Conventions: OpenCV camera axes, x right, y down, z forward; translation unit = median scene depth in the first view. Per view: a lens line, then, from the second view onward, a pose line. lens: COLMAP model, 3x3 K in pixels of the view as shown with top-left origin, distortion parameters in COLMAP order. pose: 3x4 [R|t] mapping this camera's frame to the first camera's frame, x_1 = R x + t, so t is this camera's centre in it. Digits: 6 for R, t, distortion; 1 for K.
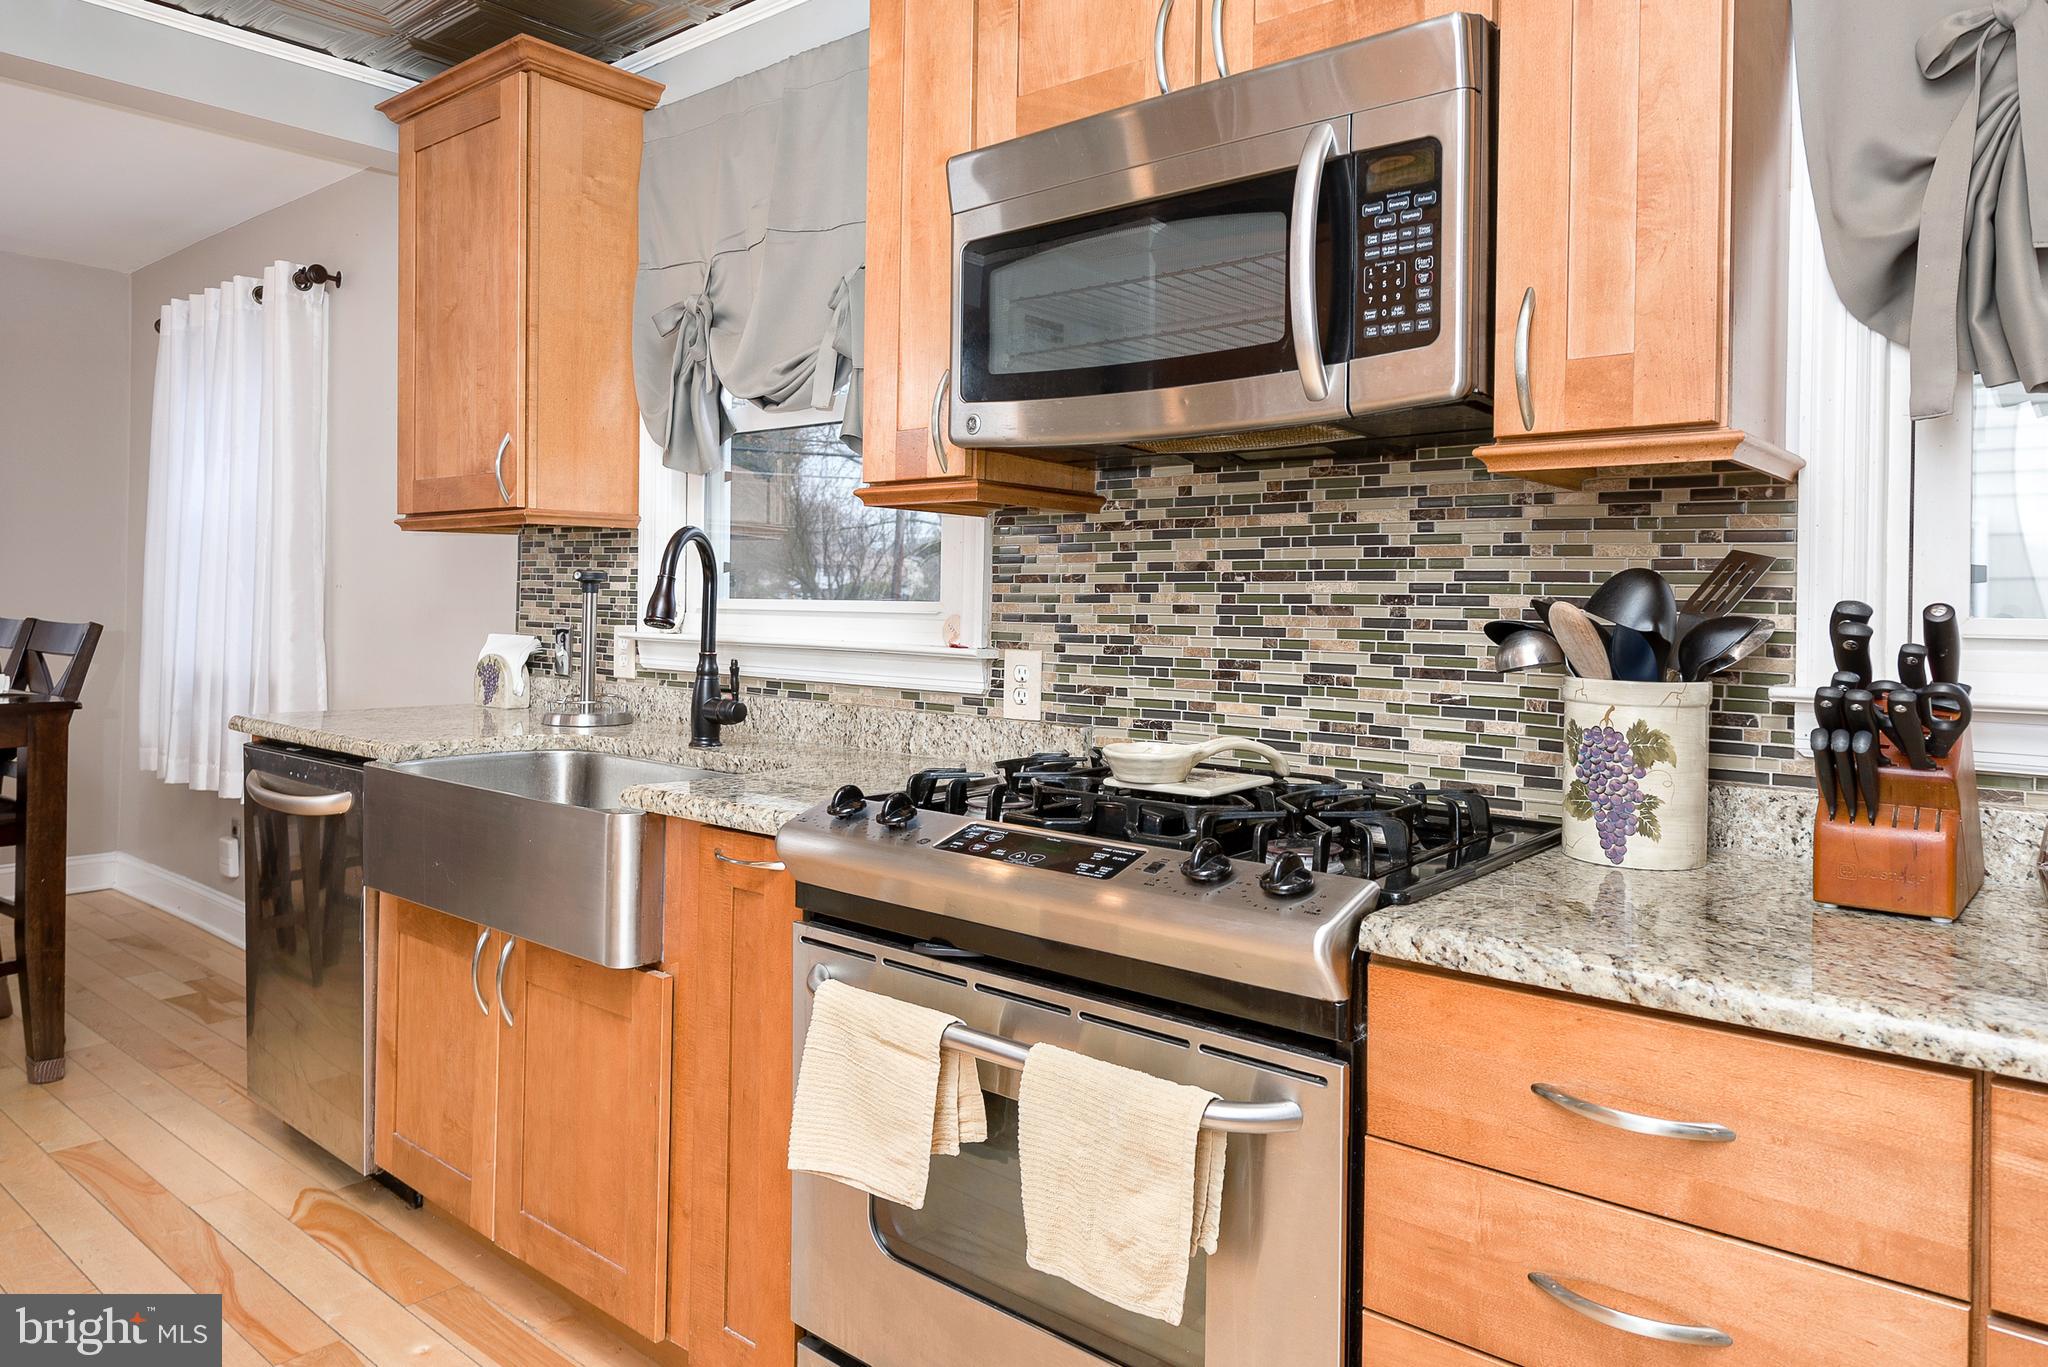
lens RADIAL K [[1357.1, 0, 988.5], [0, 1357.1, 605.6], [0, 0, 1]] dist [0.002683, -0.003522]
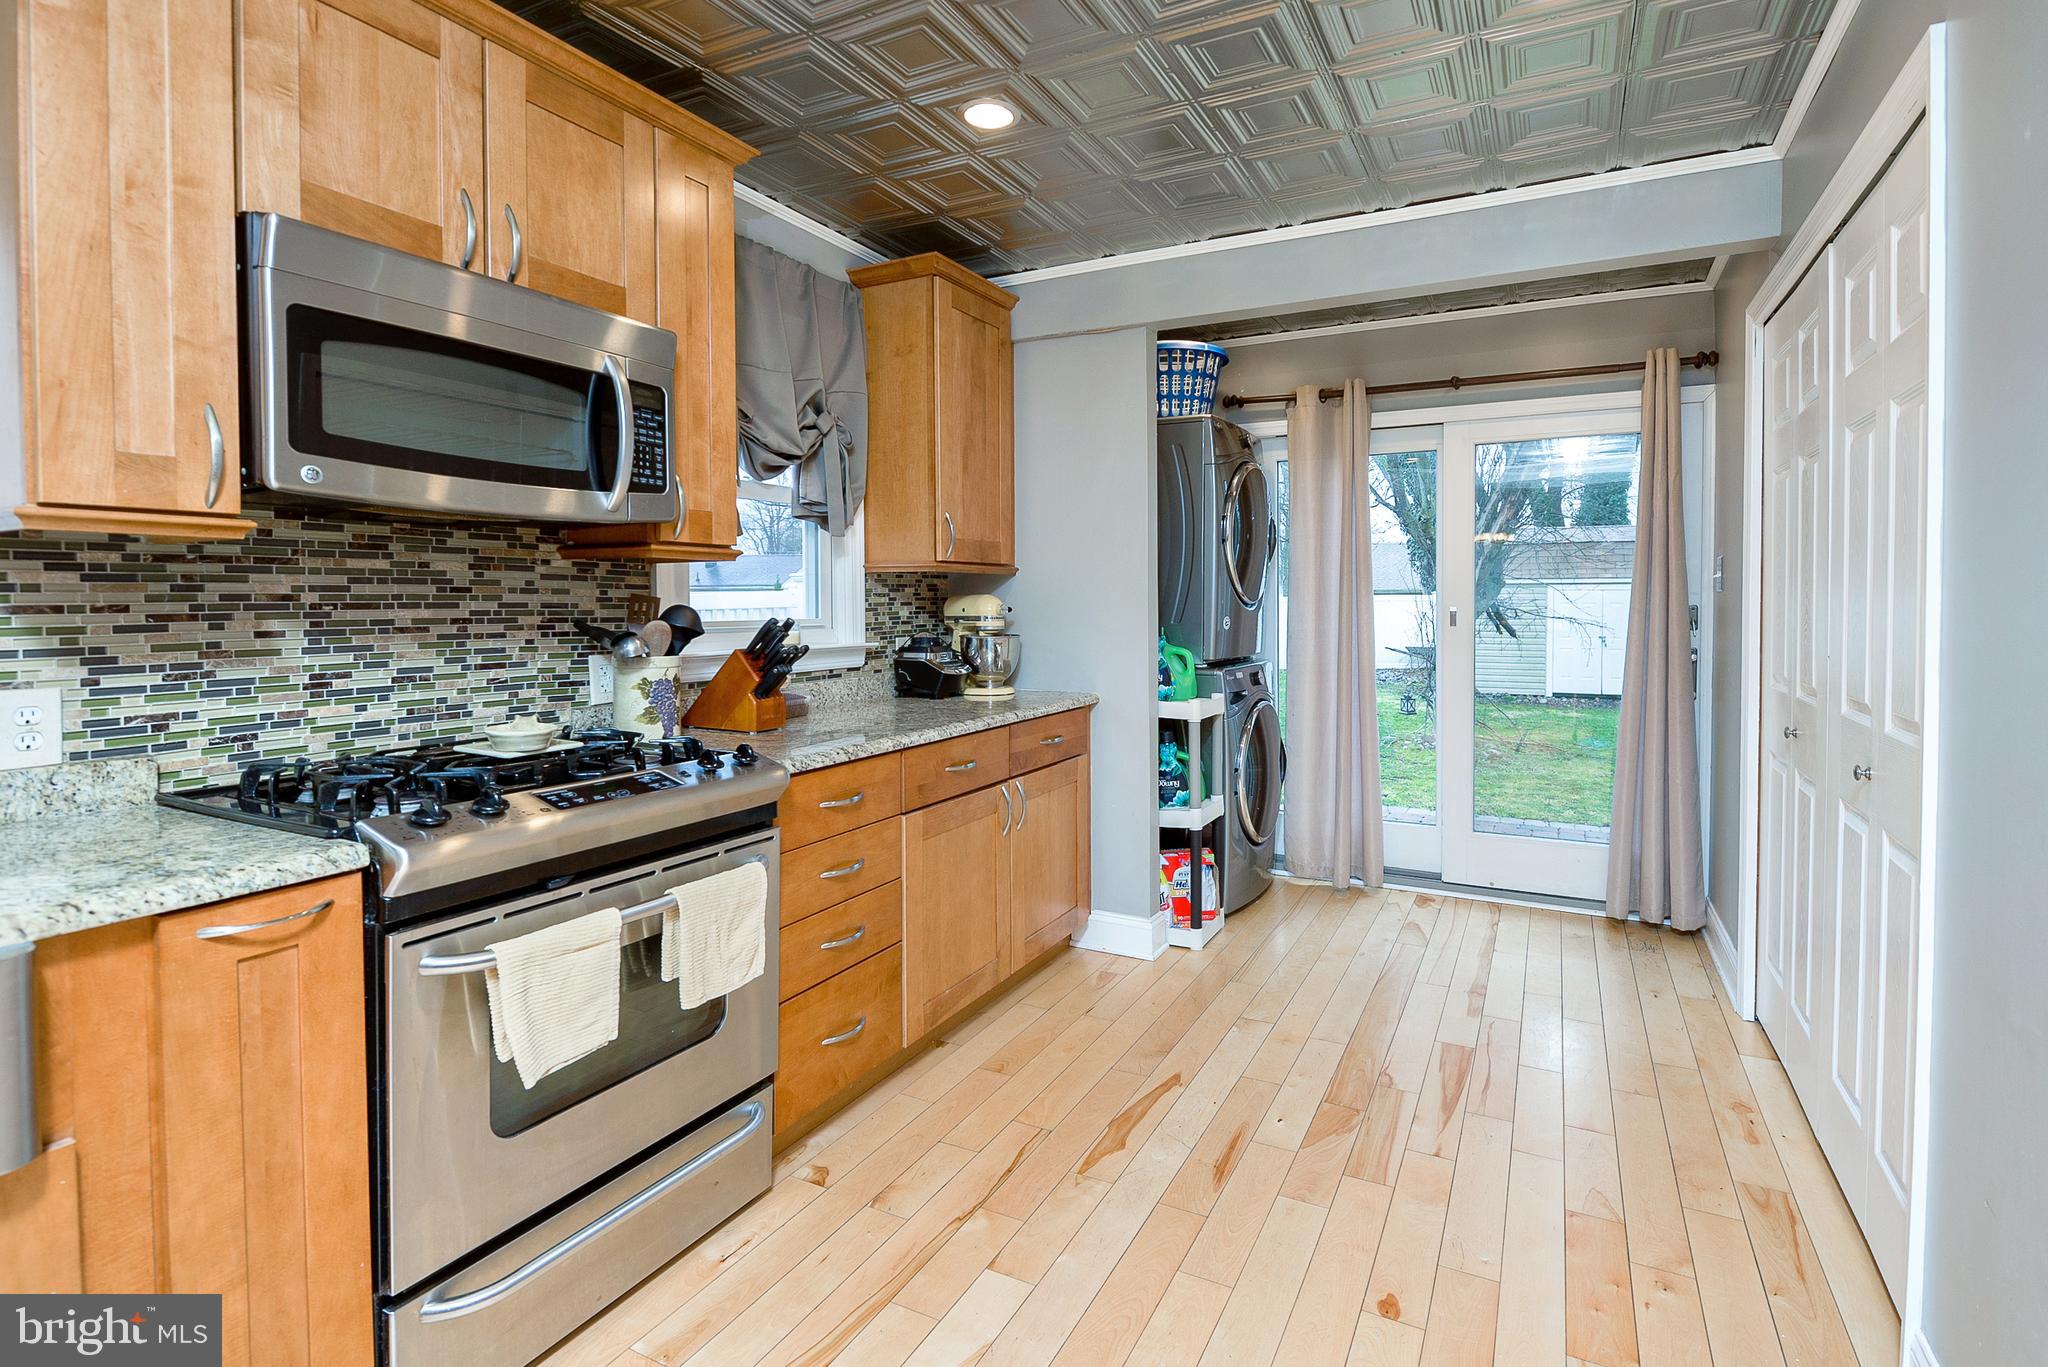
lens RADIAL K [[976.2, 0, 1077.5], [0, 976.2, 624.1], [0, 0, 1]] dist [-0.001161, -0.004094]
pose [[-0.256079, -0.038114, 0.965904, -0.838328], [-0.002407, 0.999244, 0.038791, -0.040224], [-0.966653, 0.007608, -0.255977, 0.539203]]
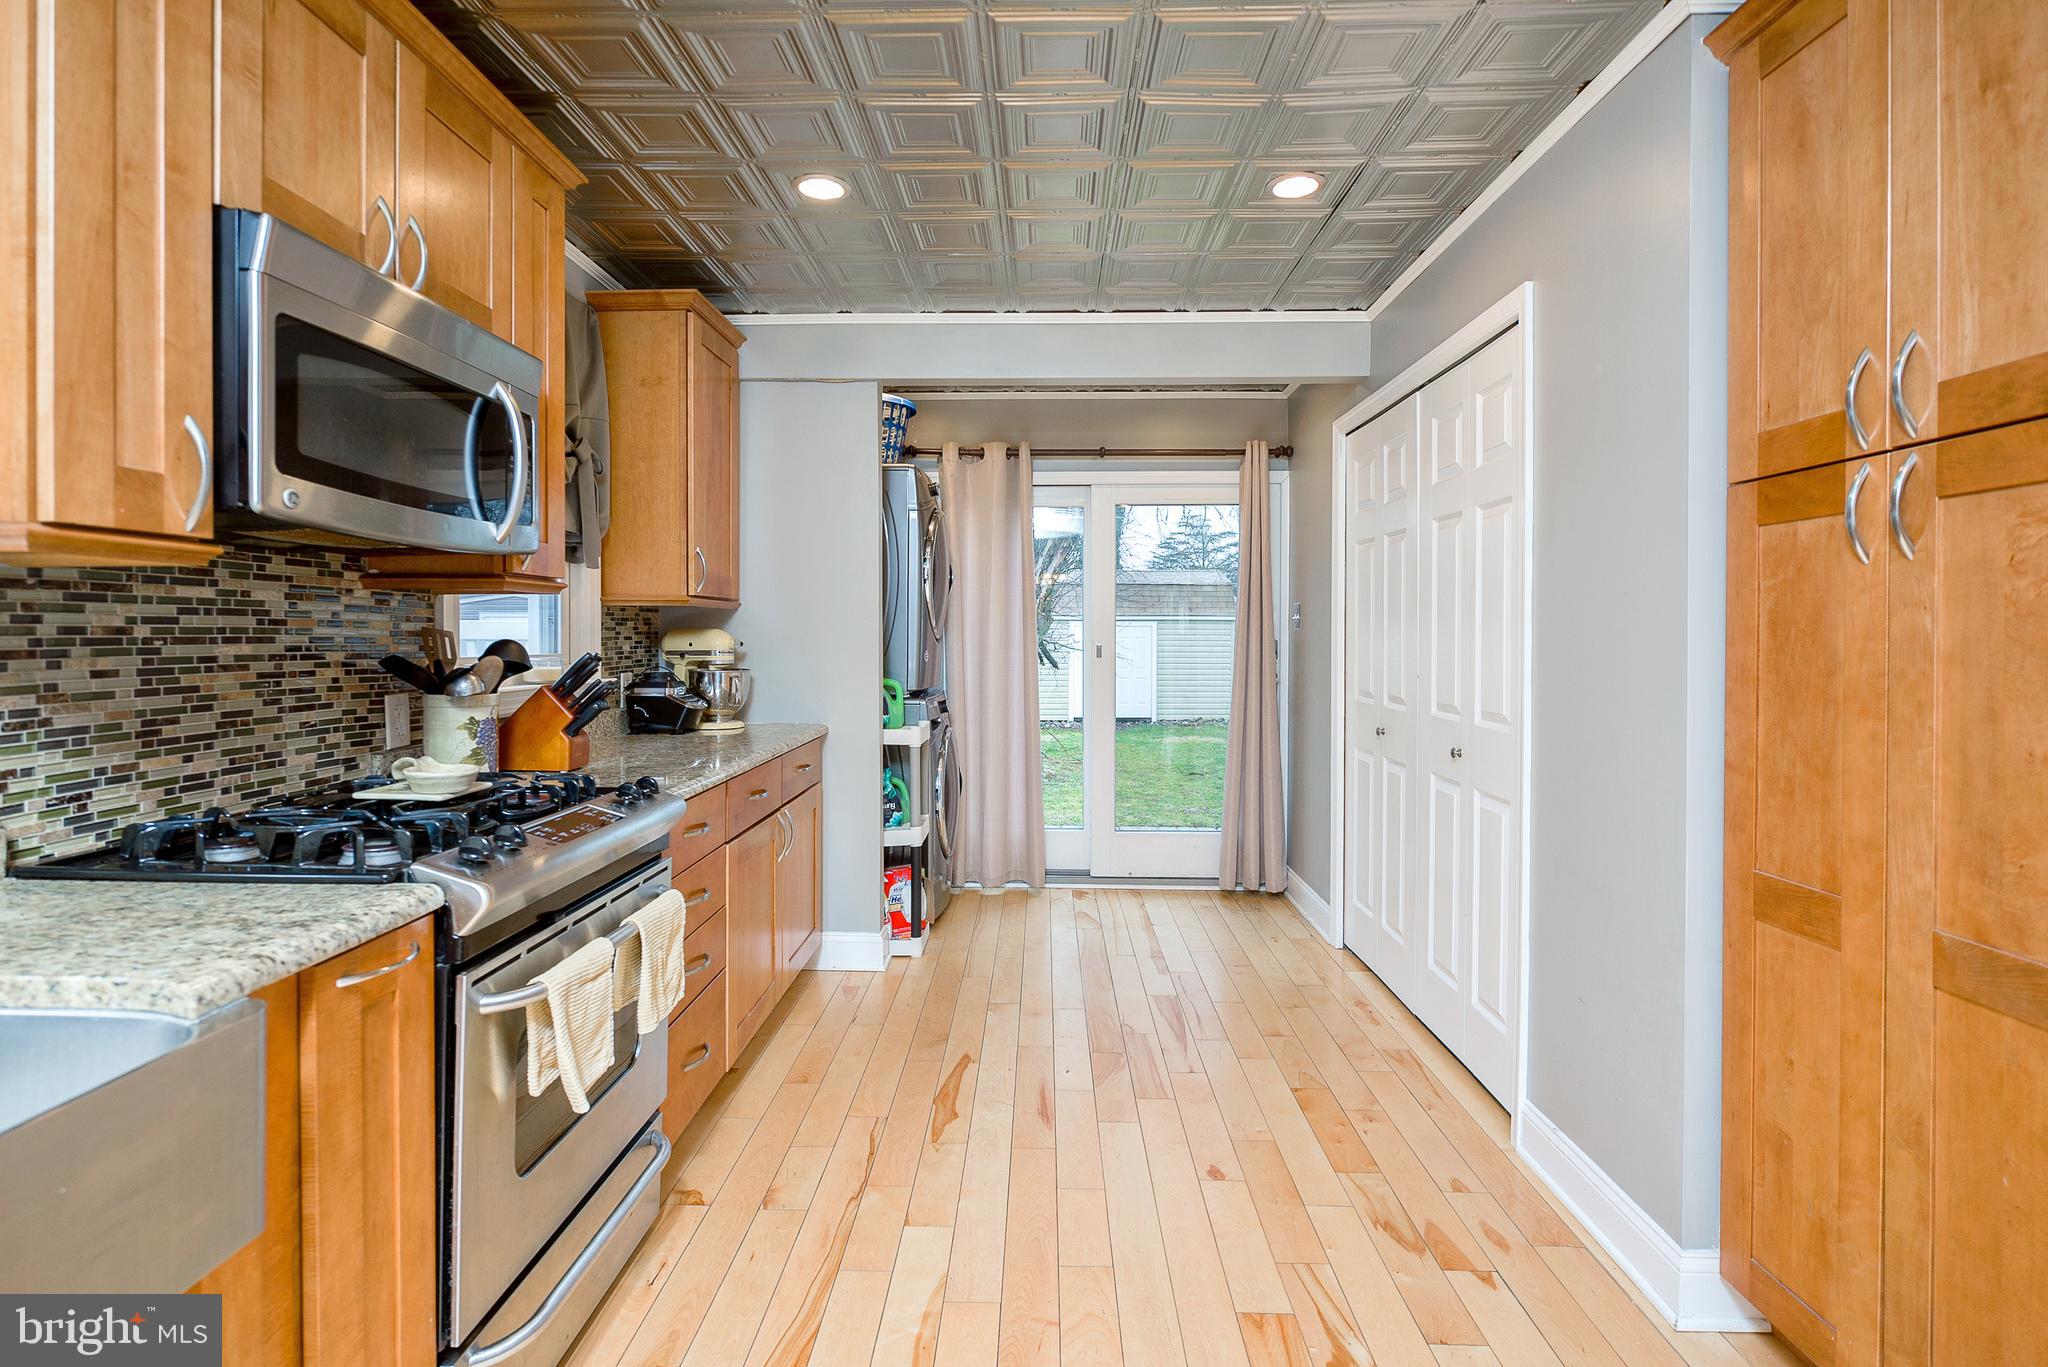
lens RADIAL K [[1000.0, 0, 1018.0], [0, 1000.0, 643.4], [0, 0, 1]] dist [-0.001756, -0.001703]
pose [[-0.637396, -0.023288, 0.770184, -0.835724], [-0.011621, 0.999720, 0.020610, -0.042354], [-0.770449, 0.004187, -0.637488, 0.945566]]
